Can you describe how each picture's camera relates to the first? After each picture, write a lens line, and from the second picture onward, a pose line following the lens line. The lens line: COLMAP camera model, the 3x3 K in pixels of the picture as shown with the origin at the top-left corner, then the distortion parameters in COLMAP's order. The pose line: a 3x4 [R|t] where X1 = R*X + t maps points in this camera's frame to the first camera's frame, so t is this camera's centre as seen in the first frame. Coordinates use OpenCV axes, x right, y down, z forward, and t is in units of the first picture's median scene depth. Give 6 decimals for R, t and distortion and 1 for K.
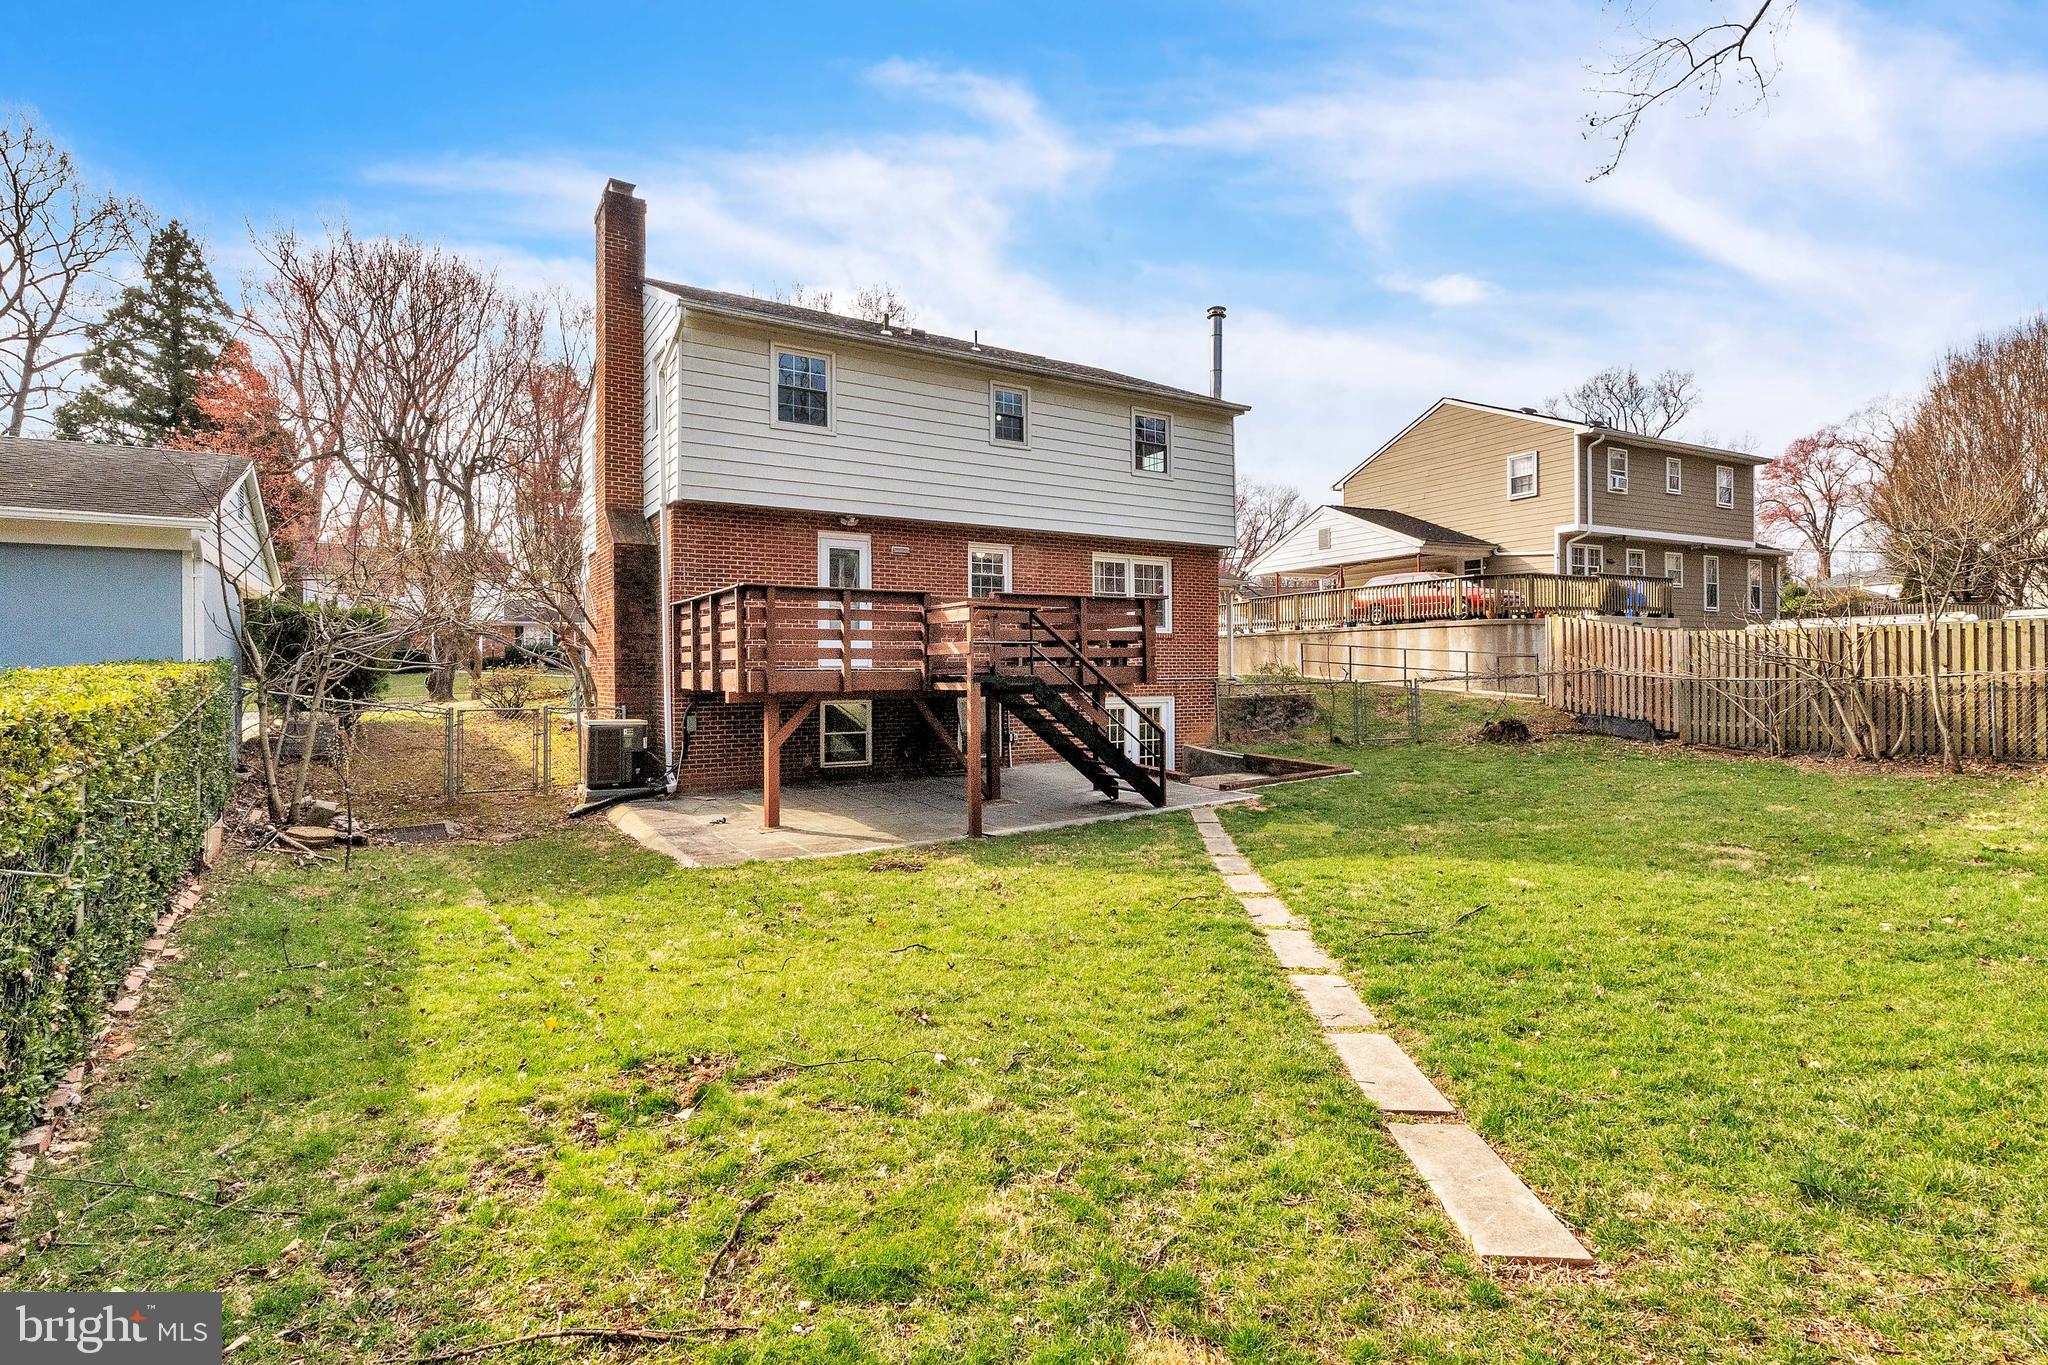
lens RADIAL K [[967.9, 0, 1023.2], [0, 967.9, 678.5], [0, 0, 1]] dist [0.004877, 0.000034]
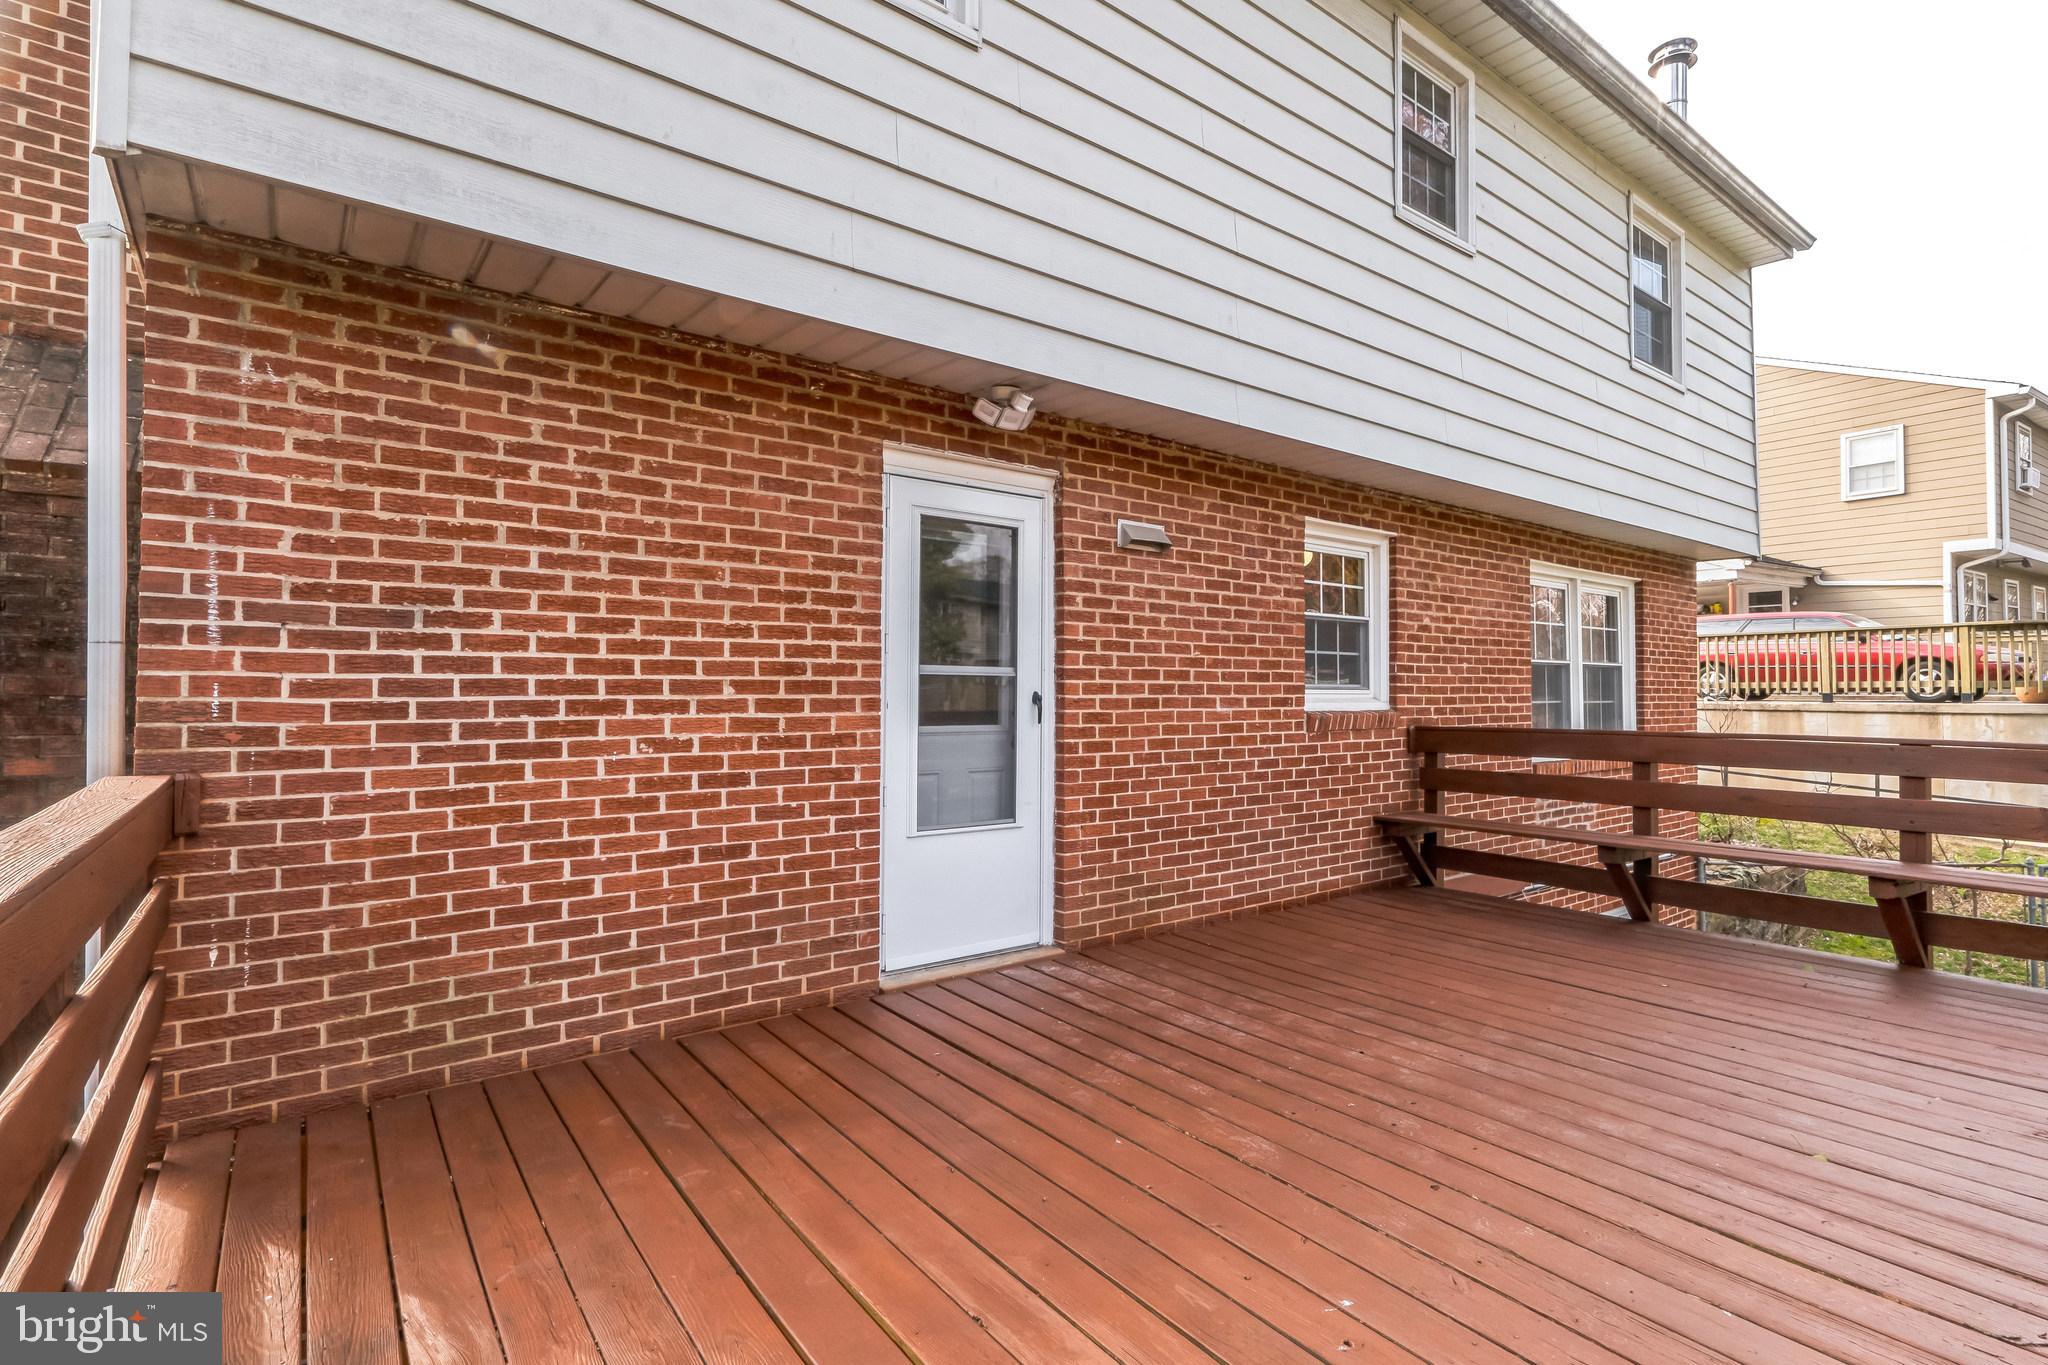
lens RADIAL K [[977.3, 0, 1027.8], [0, 977.3, 679.2], [0, 0, 1]] dist [0.000350, 0.000119]
pose [[0.995158, 0.013058, 0.097420, -0.177893], [-0.011481, 0.999794, -0.016722, -0.076515], [-0.097618, 0.015522, 0.995103, 0.659253]]
